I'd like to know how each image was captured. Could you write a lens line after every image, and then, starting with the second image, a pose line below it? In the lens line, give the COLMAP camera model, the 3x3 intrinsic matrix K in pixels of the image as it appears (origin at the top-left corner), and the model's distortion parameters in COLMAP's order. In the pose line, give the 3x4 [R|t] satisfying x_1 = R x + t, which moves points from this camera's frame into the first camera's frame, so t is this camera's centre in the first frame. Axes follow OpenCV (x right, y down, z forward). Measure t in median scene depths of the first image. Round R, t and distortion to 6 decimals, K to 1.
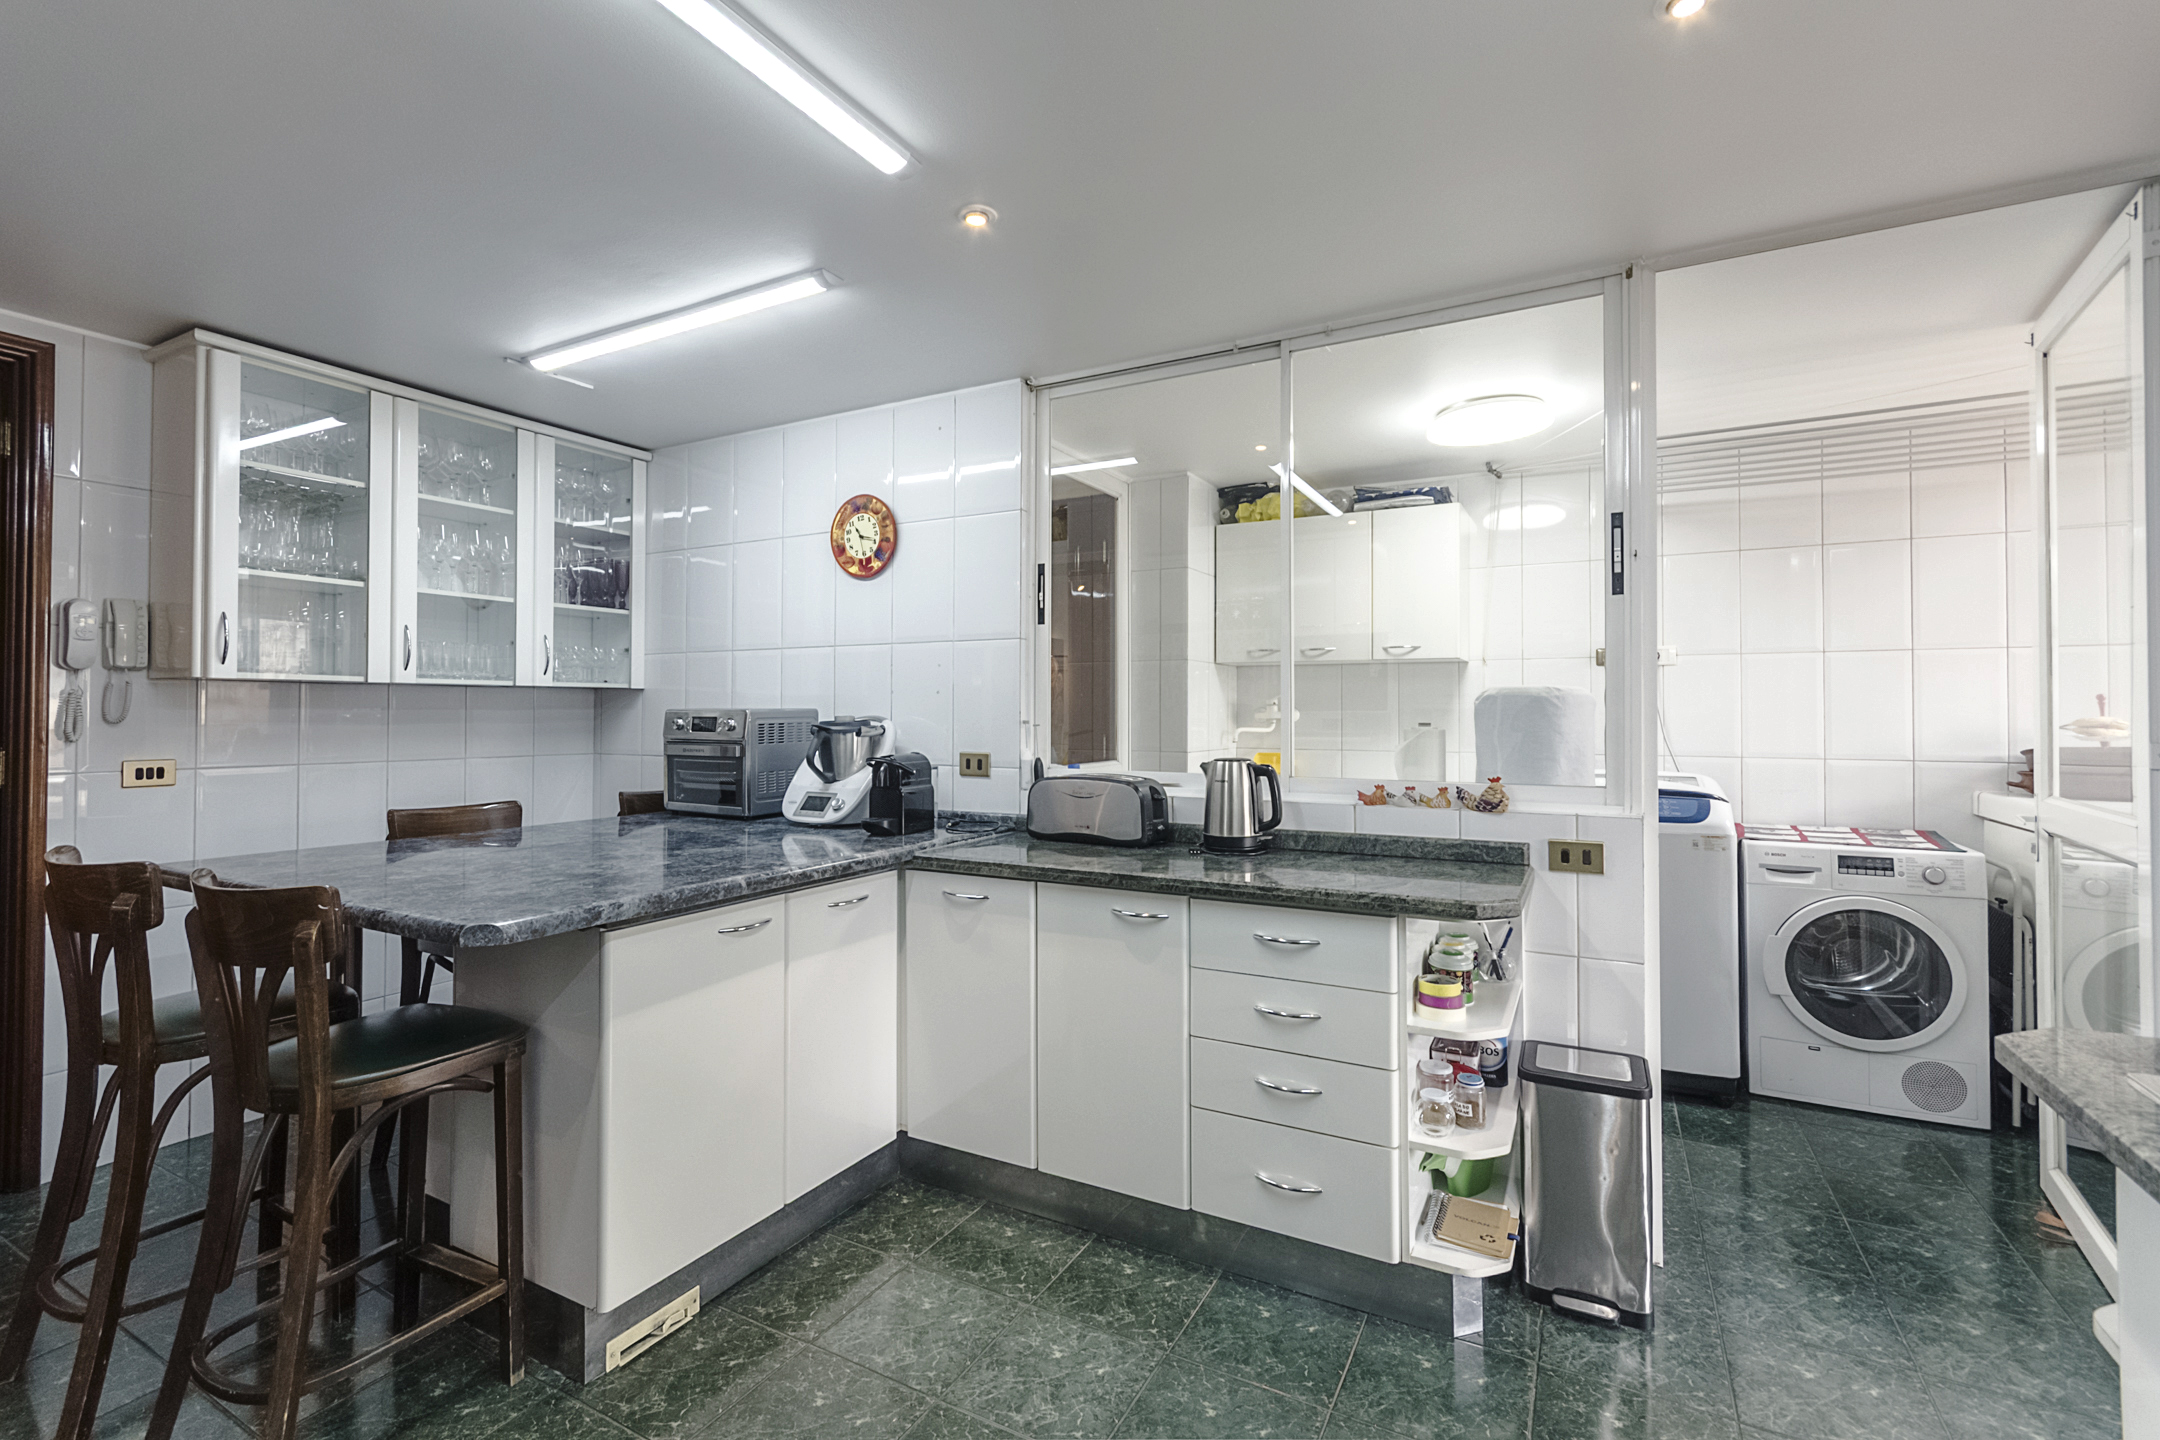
lens RADIAL K [[967.2, 0, 1071.7], [0, 967.2, 706.2], [0, 0, 1]] dist [0.000419, 0.000832]
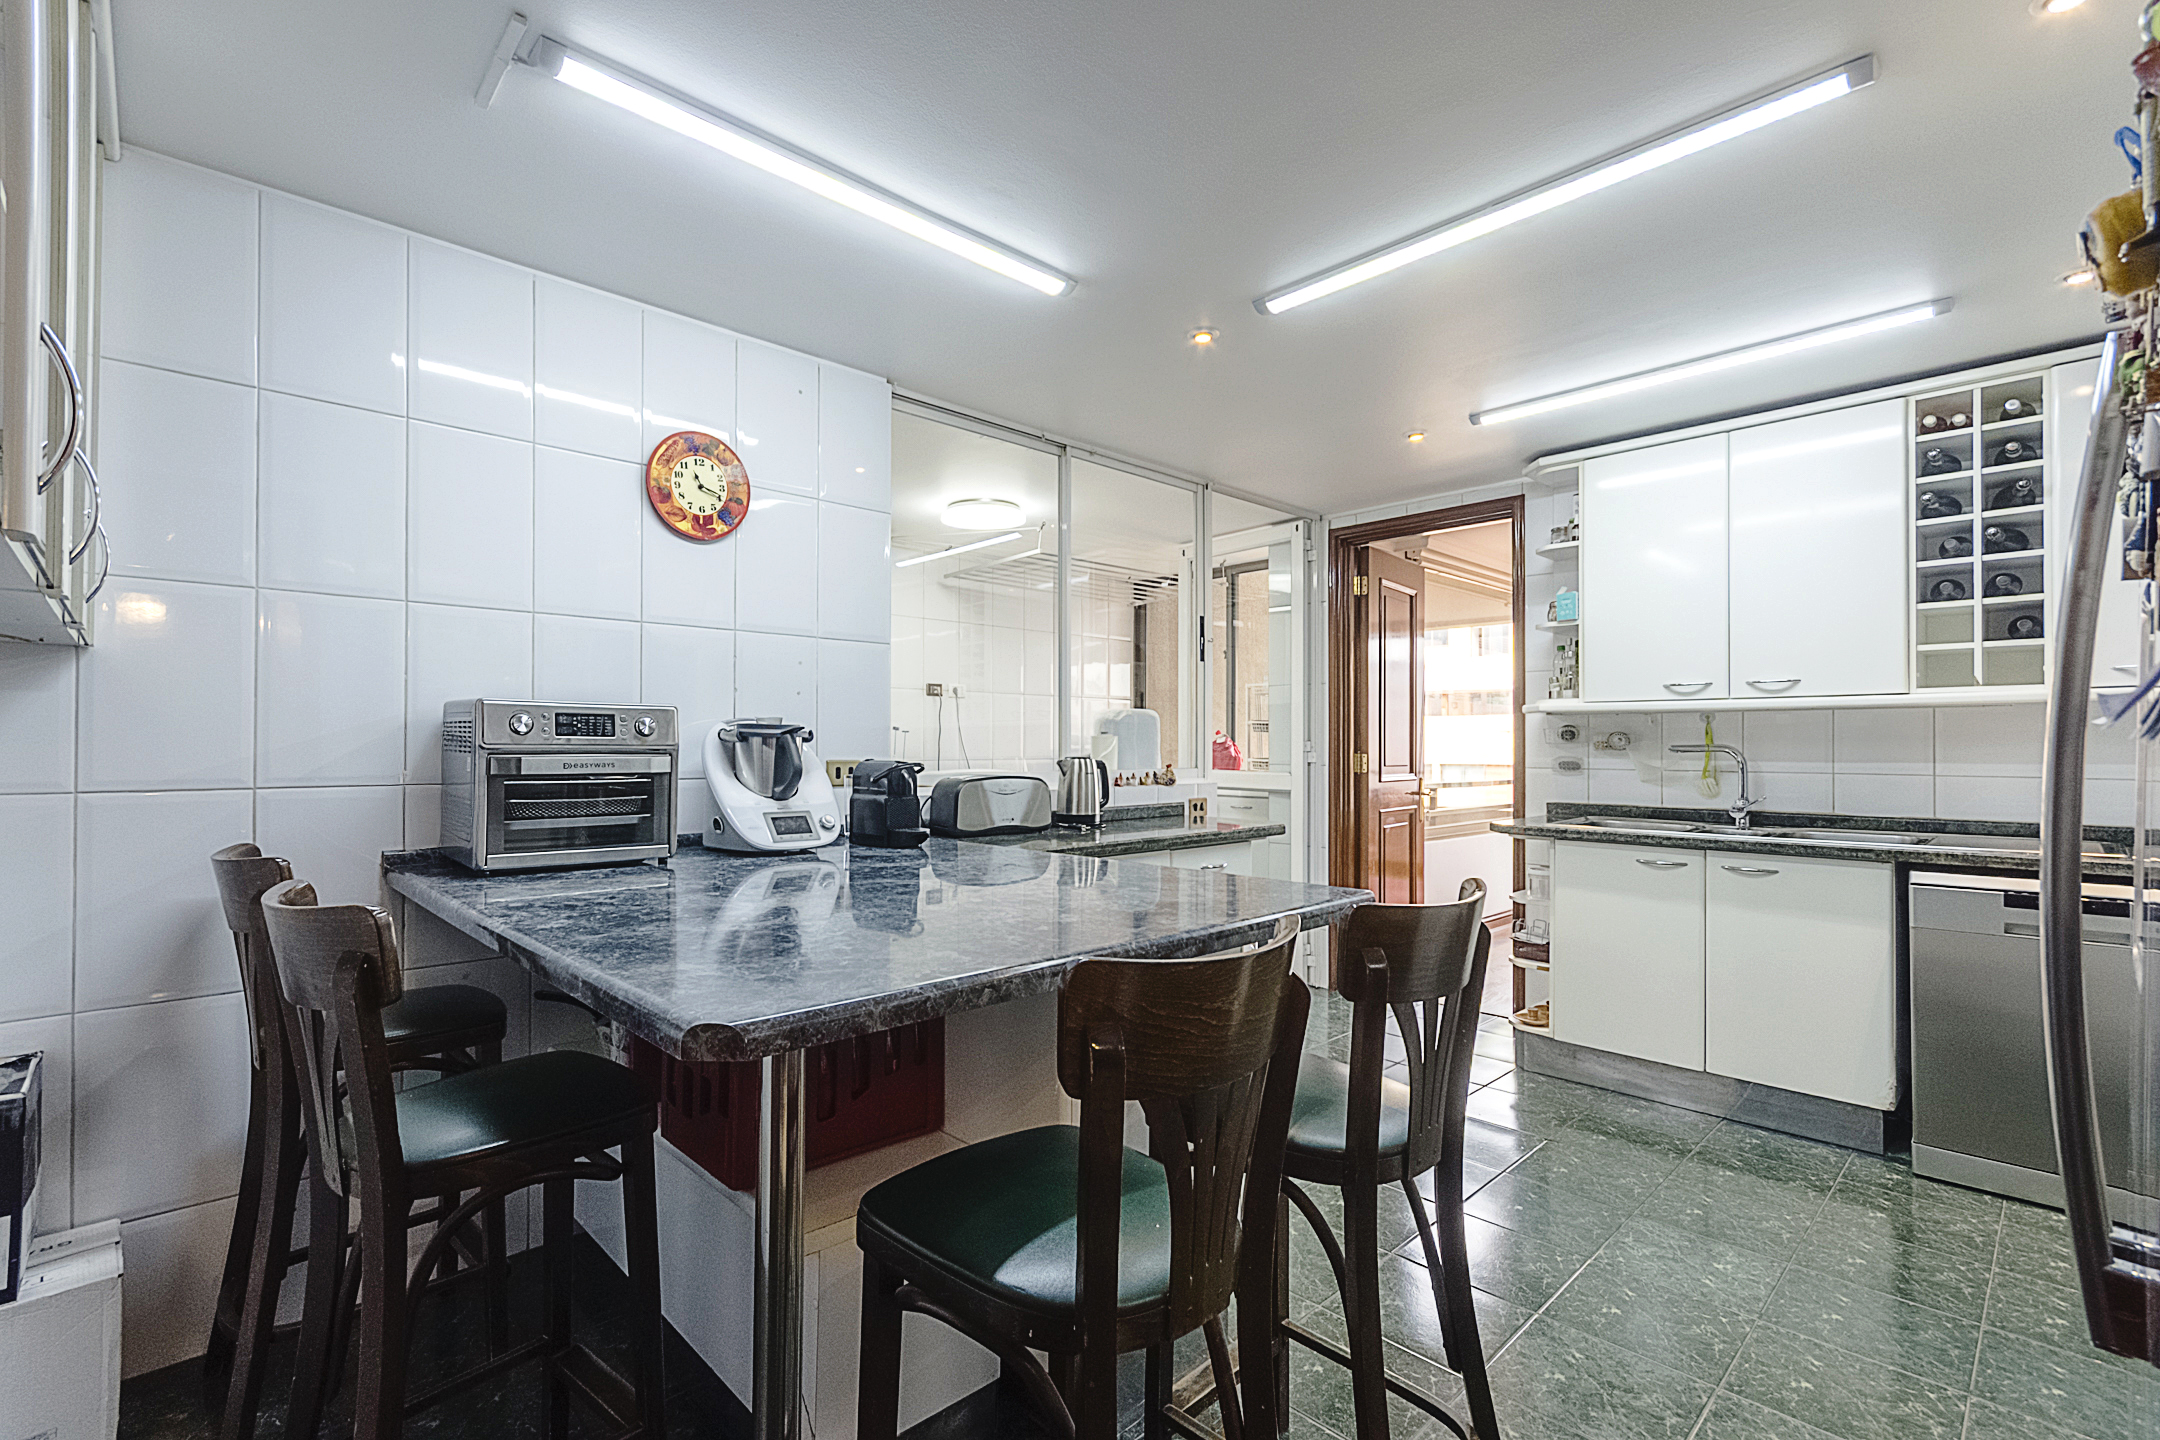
lens RADIAL K [[967.2, 0, 1070.4], [0, 967.2, 733.6], [0, 0, 1]] dist [0.000419, 0.000832]
pose [[0.300794, 0.010516, 0.953631, -0.867689], [-0.007838, 0.999933, -0.008554, 0.026581], [-0.953657, -0.004901, 0.300856, 0.486378]]
